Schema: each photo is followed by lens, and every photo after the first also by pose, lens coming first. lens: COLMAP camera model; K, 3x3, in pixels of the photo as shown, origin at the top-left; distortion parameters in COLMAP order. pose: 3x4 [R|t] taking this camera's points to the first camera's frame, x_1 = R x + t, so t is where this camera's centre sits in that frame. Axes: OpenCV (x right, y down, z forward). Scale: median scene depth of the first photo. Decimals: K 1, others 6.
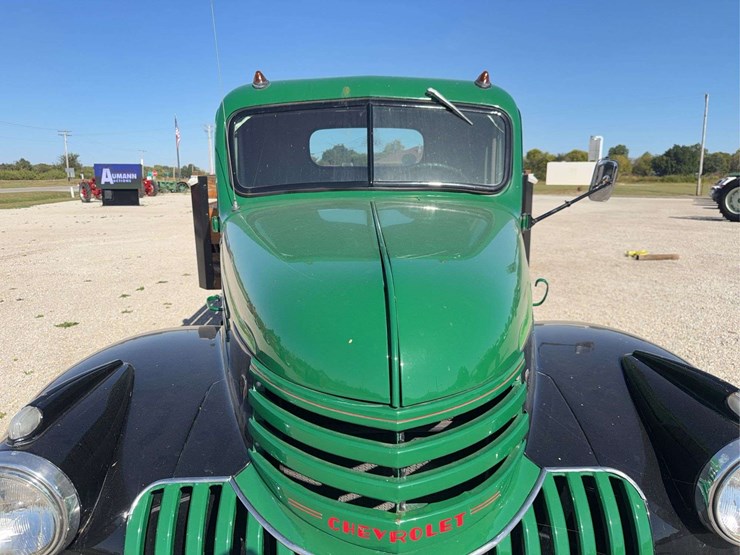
lens RADIAL K [[524.7, 0, 370.0], [0, 524.7, 277.5], [0, 0, 1]] dist [0.061487, -0.093751]
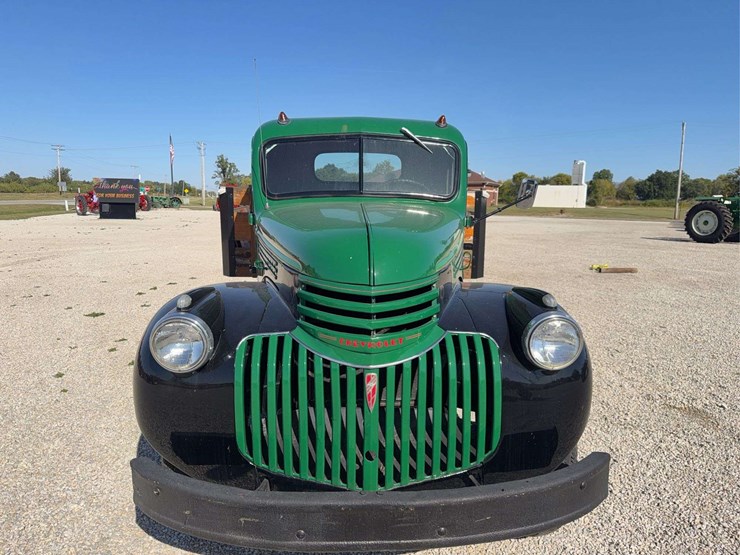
lens RADIAL K [[524.7, 0, 370.0], [0, 524.7, 277.5], [0, 0, 1]] dist [0.061487, -0.093751]
pose [[0.999659, 0.014446, 0.021750, -0.000723], [-0.013657, 0.999259, -0.035995, 0.040696], [-0.022253, 0.035685, 0.999115, -0.164883]]
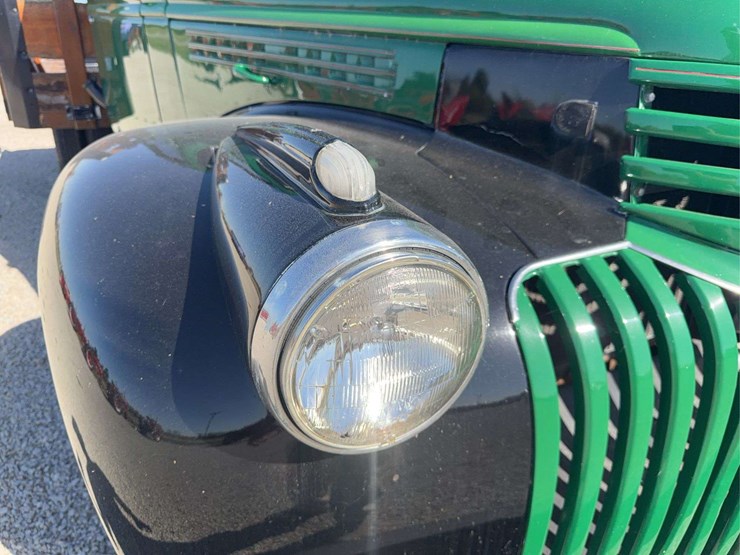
lens RADIAL K [[531.6, 0, 366.4], [0, 531.6, 271.5], [0, 0, 1]] dist [0.001692, -0.002360]
pose [[0.899583, -0.138125, 0.414333, -0.139663], [0.045197, 0.973022, 0.226243, 0.041703], [-0.434405, -0.184797, 0.881557, 0.092688]]
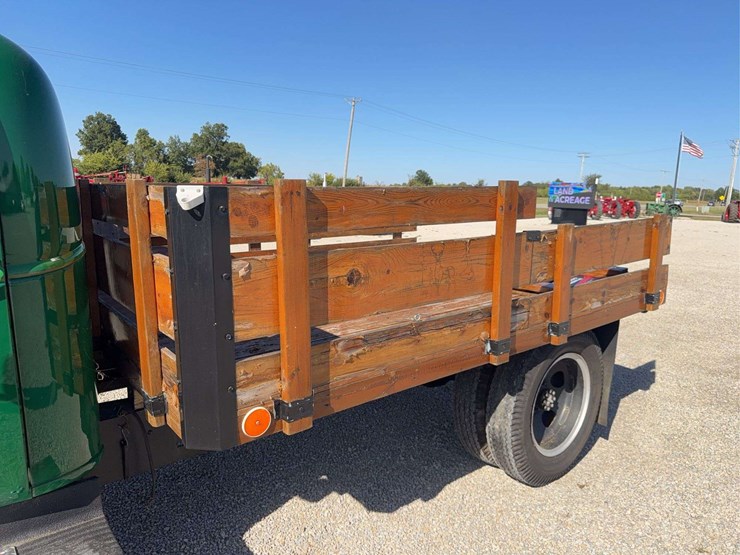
lens RADIAL K [[518.1, 0, 365.4], [0, 518.1, 280.2], [0, 0, 1]] dist [0.045501, -0.064906]
pose [[0.591929, 0.156202, -0.790709, 0.428341], [-0.180392, 0.981829, 0.058915, -0.105284], [0.785544, 0.107765, 0.609350, 0.533731]]
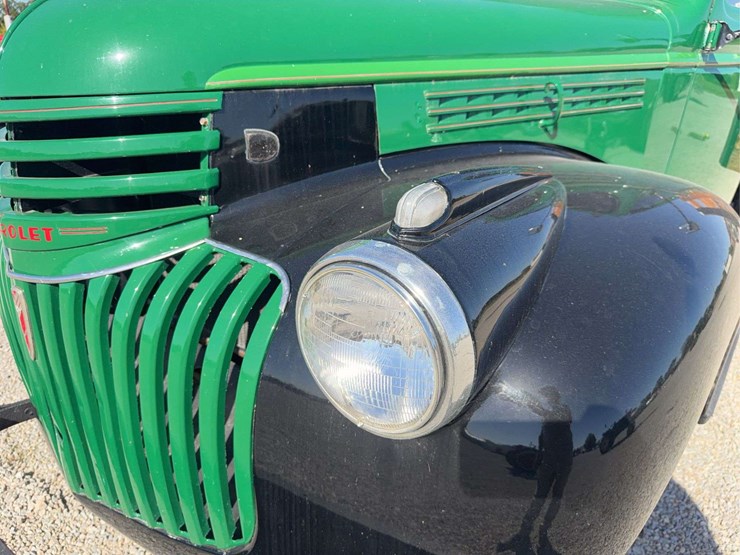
lens RADIAL K [[531.6, 0, 366.4], [0, 531.6, 271.5], [0, 0, 1]] dist [0.001692, -0.002360]
pose [[0.763972, 0.255395, -0.592553, 0.172180], [-0.143145, 0.962533, 0.230304, 0.032362], [0.629171, -0.091125, 0.771907, 0.090483]]
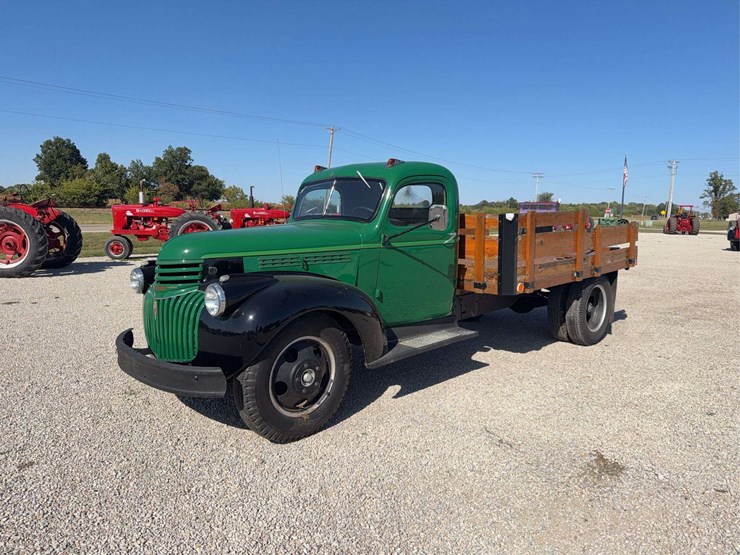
lens RADIAL K [[524.7, 0, 370.0], [0, 524.7, 277.5], [0, 0, 1]] dist [0.061487, -0.093751]
pose [[0.663400, 0.102856, -0.741162, 0.668723], [-0.153206, 0.988194, 0.000007, 0.015593], [0.732413, 0.113546, 0.671326, -0.106856]]
